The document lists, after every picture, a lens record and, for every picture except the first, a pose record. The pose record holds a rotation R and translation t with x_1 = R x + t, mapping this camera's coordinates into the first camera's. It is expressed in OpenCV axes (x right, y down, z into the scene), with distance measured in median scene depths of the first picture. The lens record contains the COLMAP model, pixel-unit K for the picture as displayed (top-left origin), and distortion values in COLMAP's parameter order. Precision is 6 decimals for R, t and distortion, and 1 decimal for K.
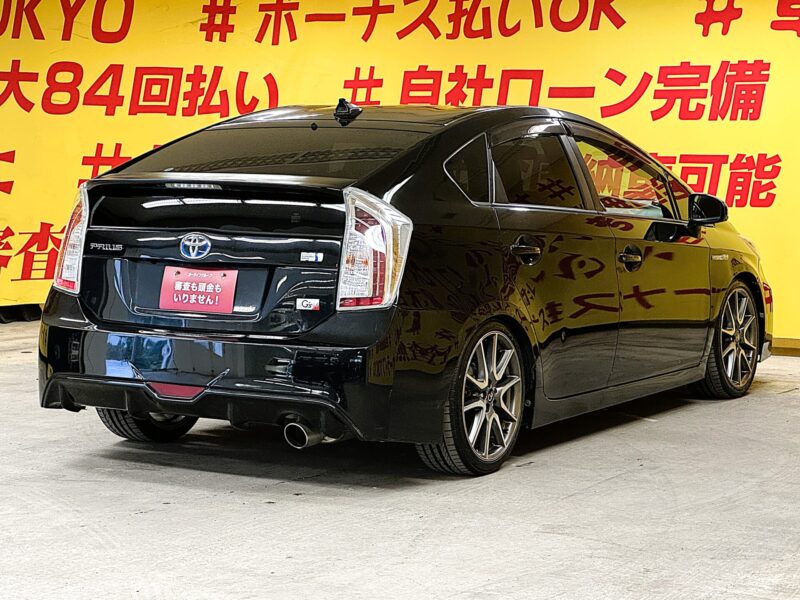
lens RADIAL K [[1951.3, 0, 384.0], [0, 1951.3, 300.1], [0, 0, 1]] dist [-0.000457, 2.208273]
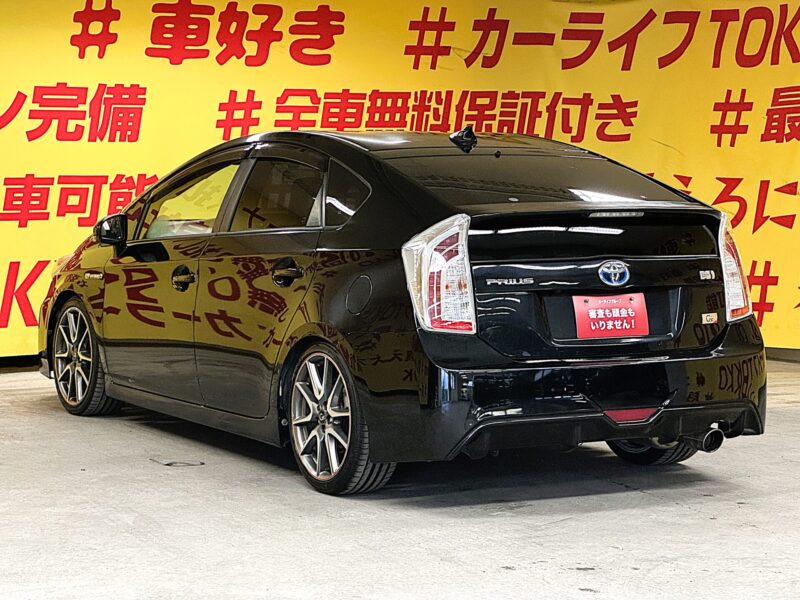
lens RADIAL K [[1951.3, 0, 384.0], [0, 1951.3, 300.1], [0, 0, 1]] dist [-0.000457, 2.208273]
pose [[0.505789, -0.072508, 0.859605, -0.638671], [0.075624, 0.996352, 0.039546, -0.038849], [-0.859336, 0.045005, 0.509427, 0.359699]]
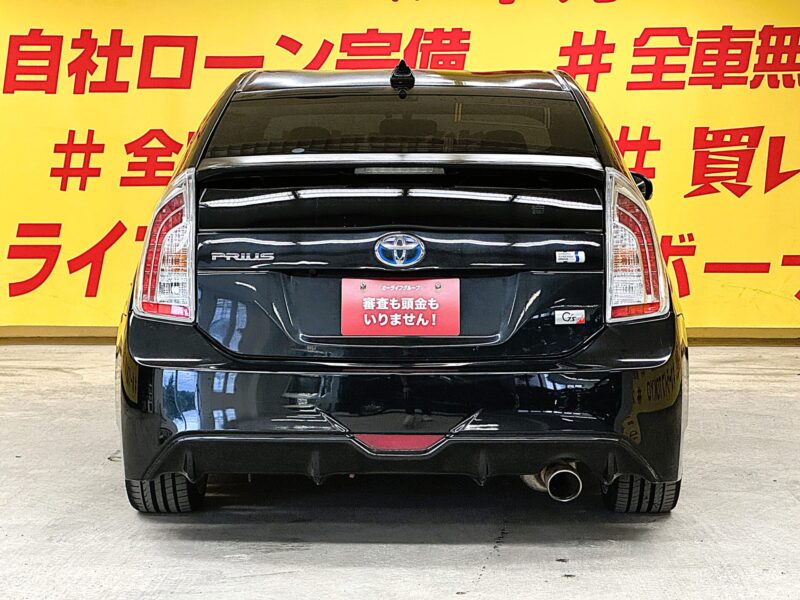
lens RADIAL K [[1951.3, 0, 384.0], [0, 1951.3, 300.1], [0, 0, 1]] dist [-0.000457, 2.208273]
pose [[0.874134, -0.055670, 0.482484, -0.289045], [0.052075, 0.998425, 0.020853, -0.015004], [-0.482885, 0.006897, 0.875657, 0.208919]]
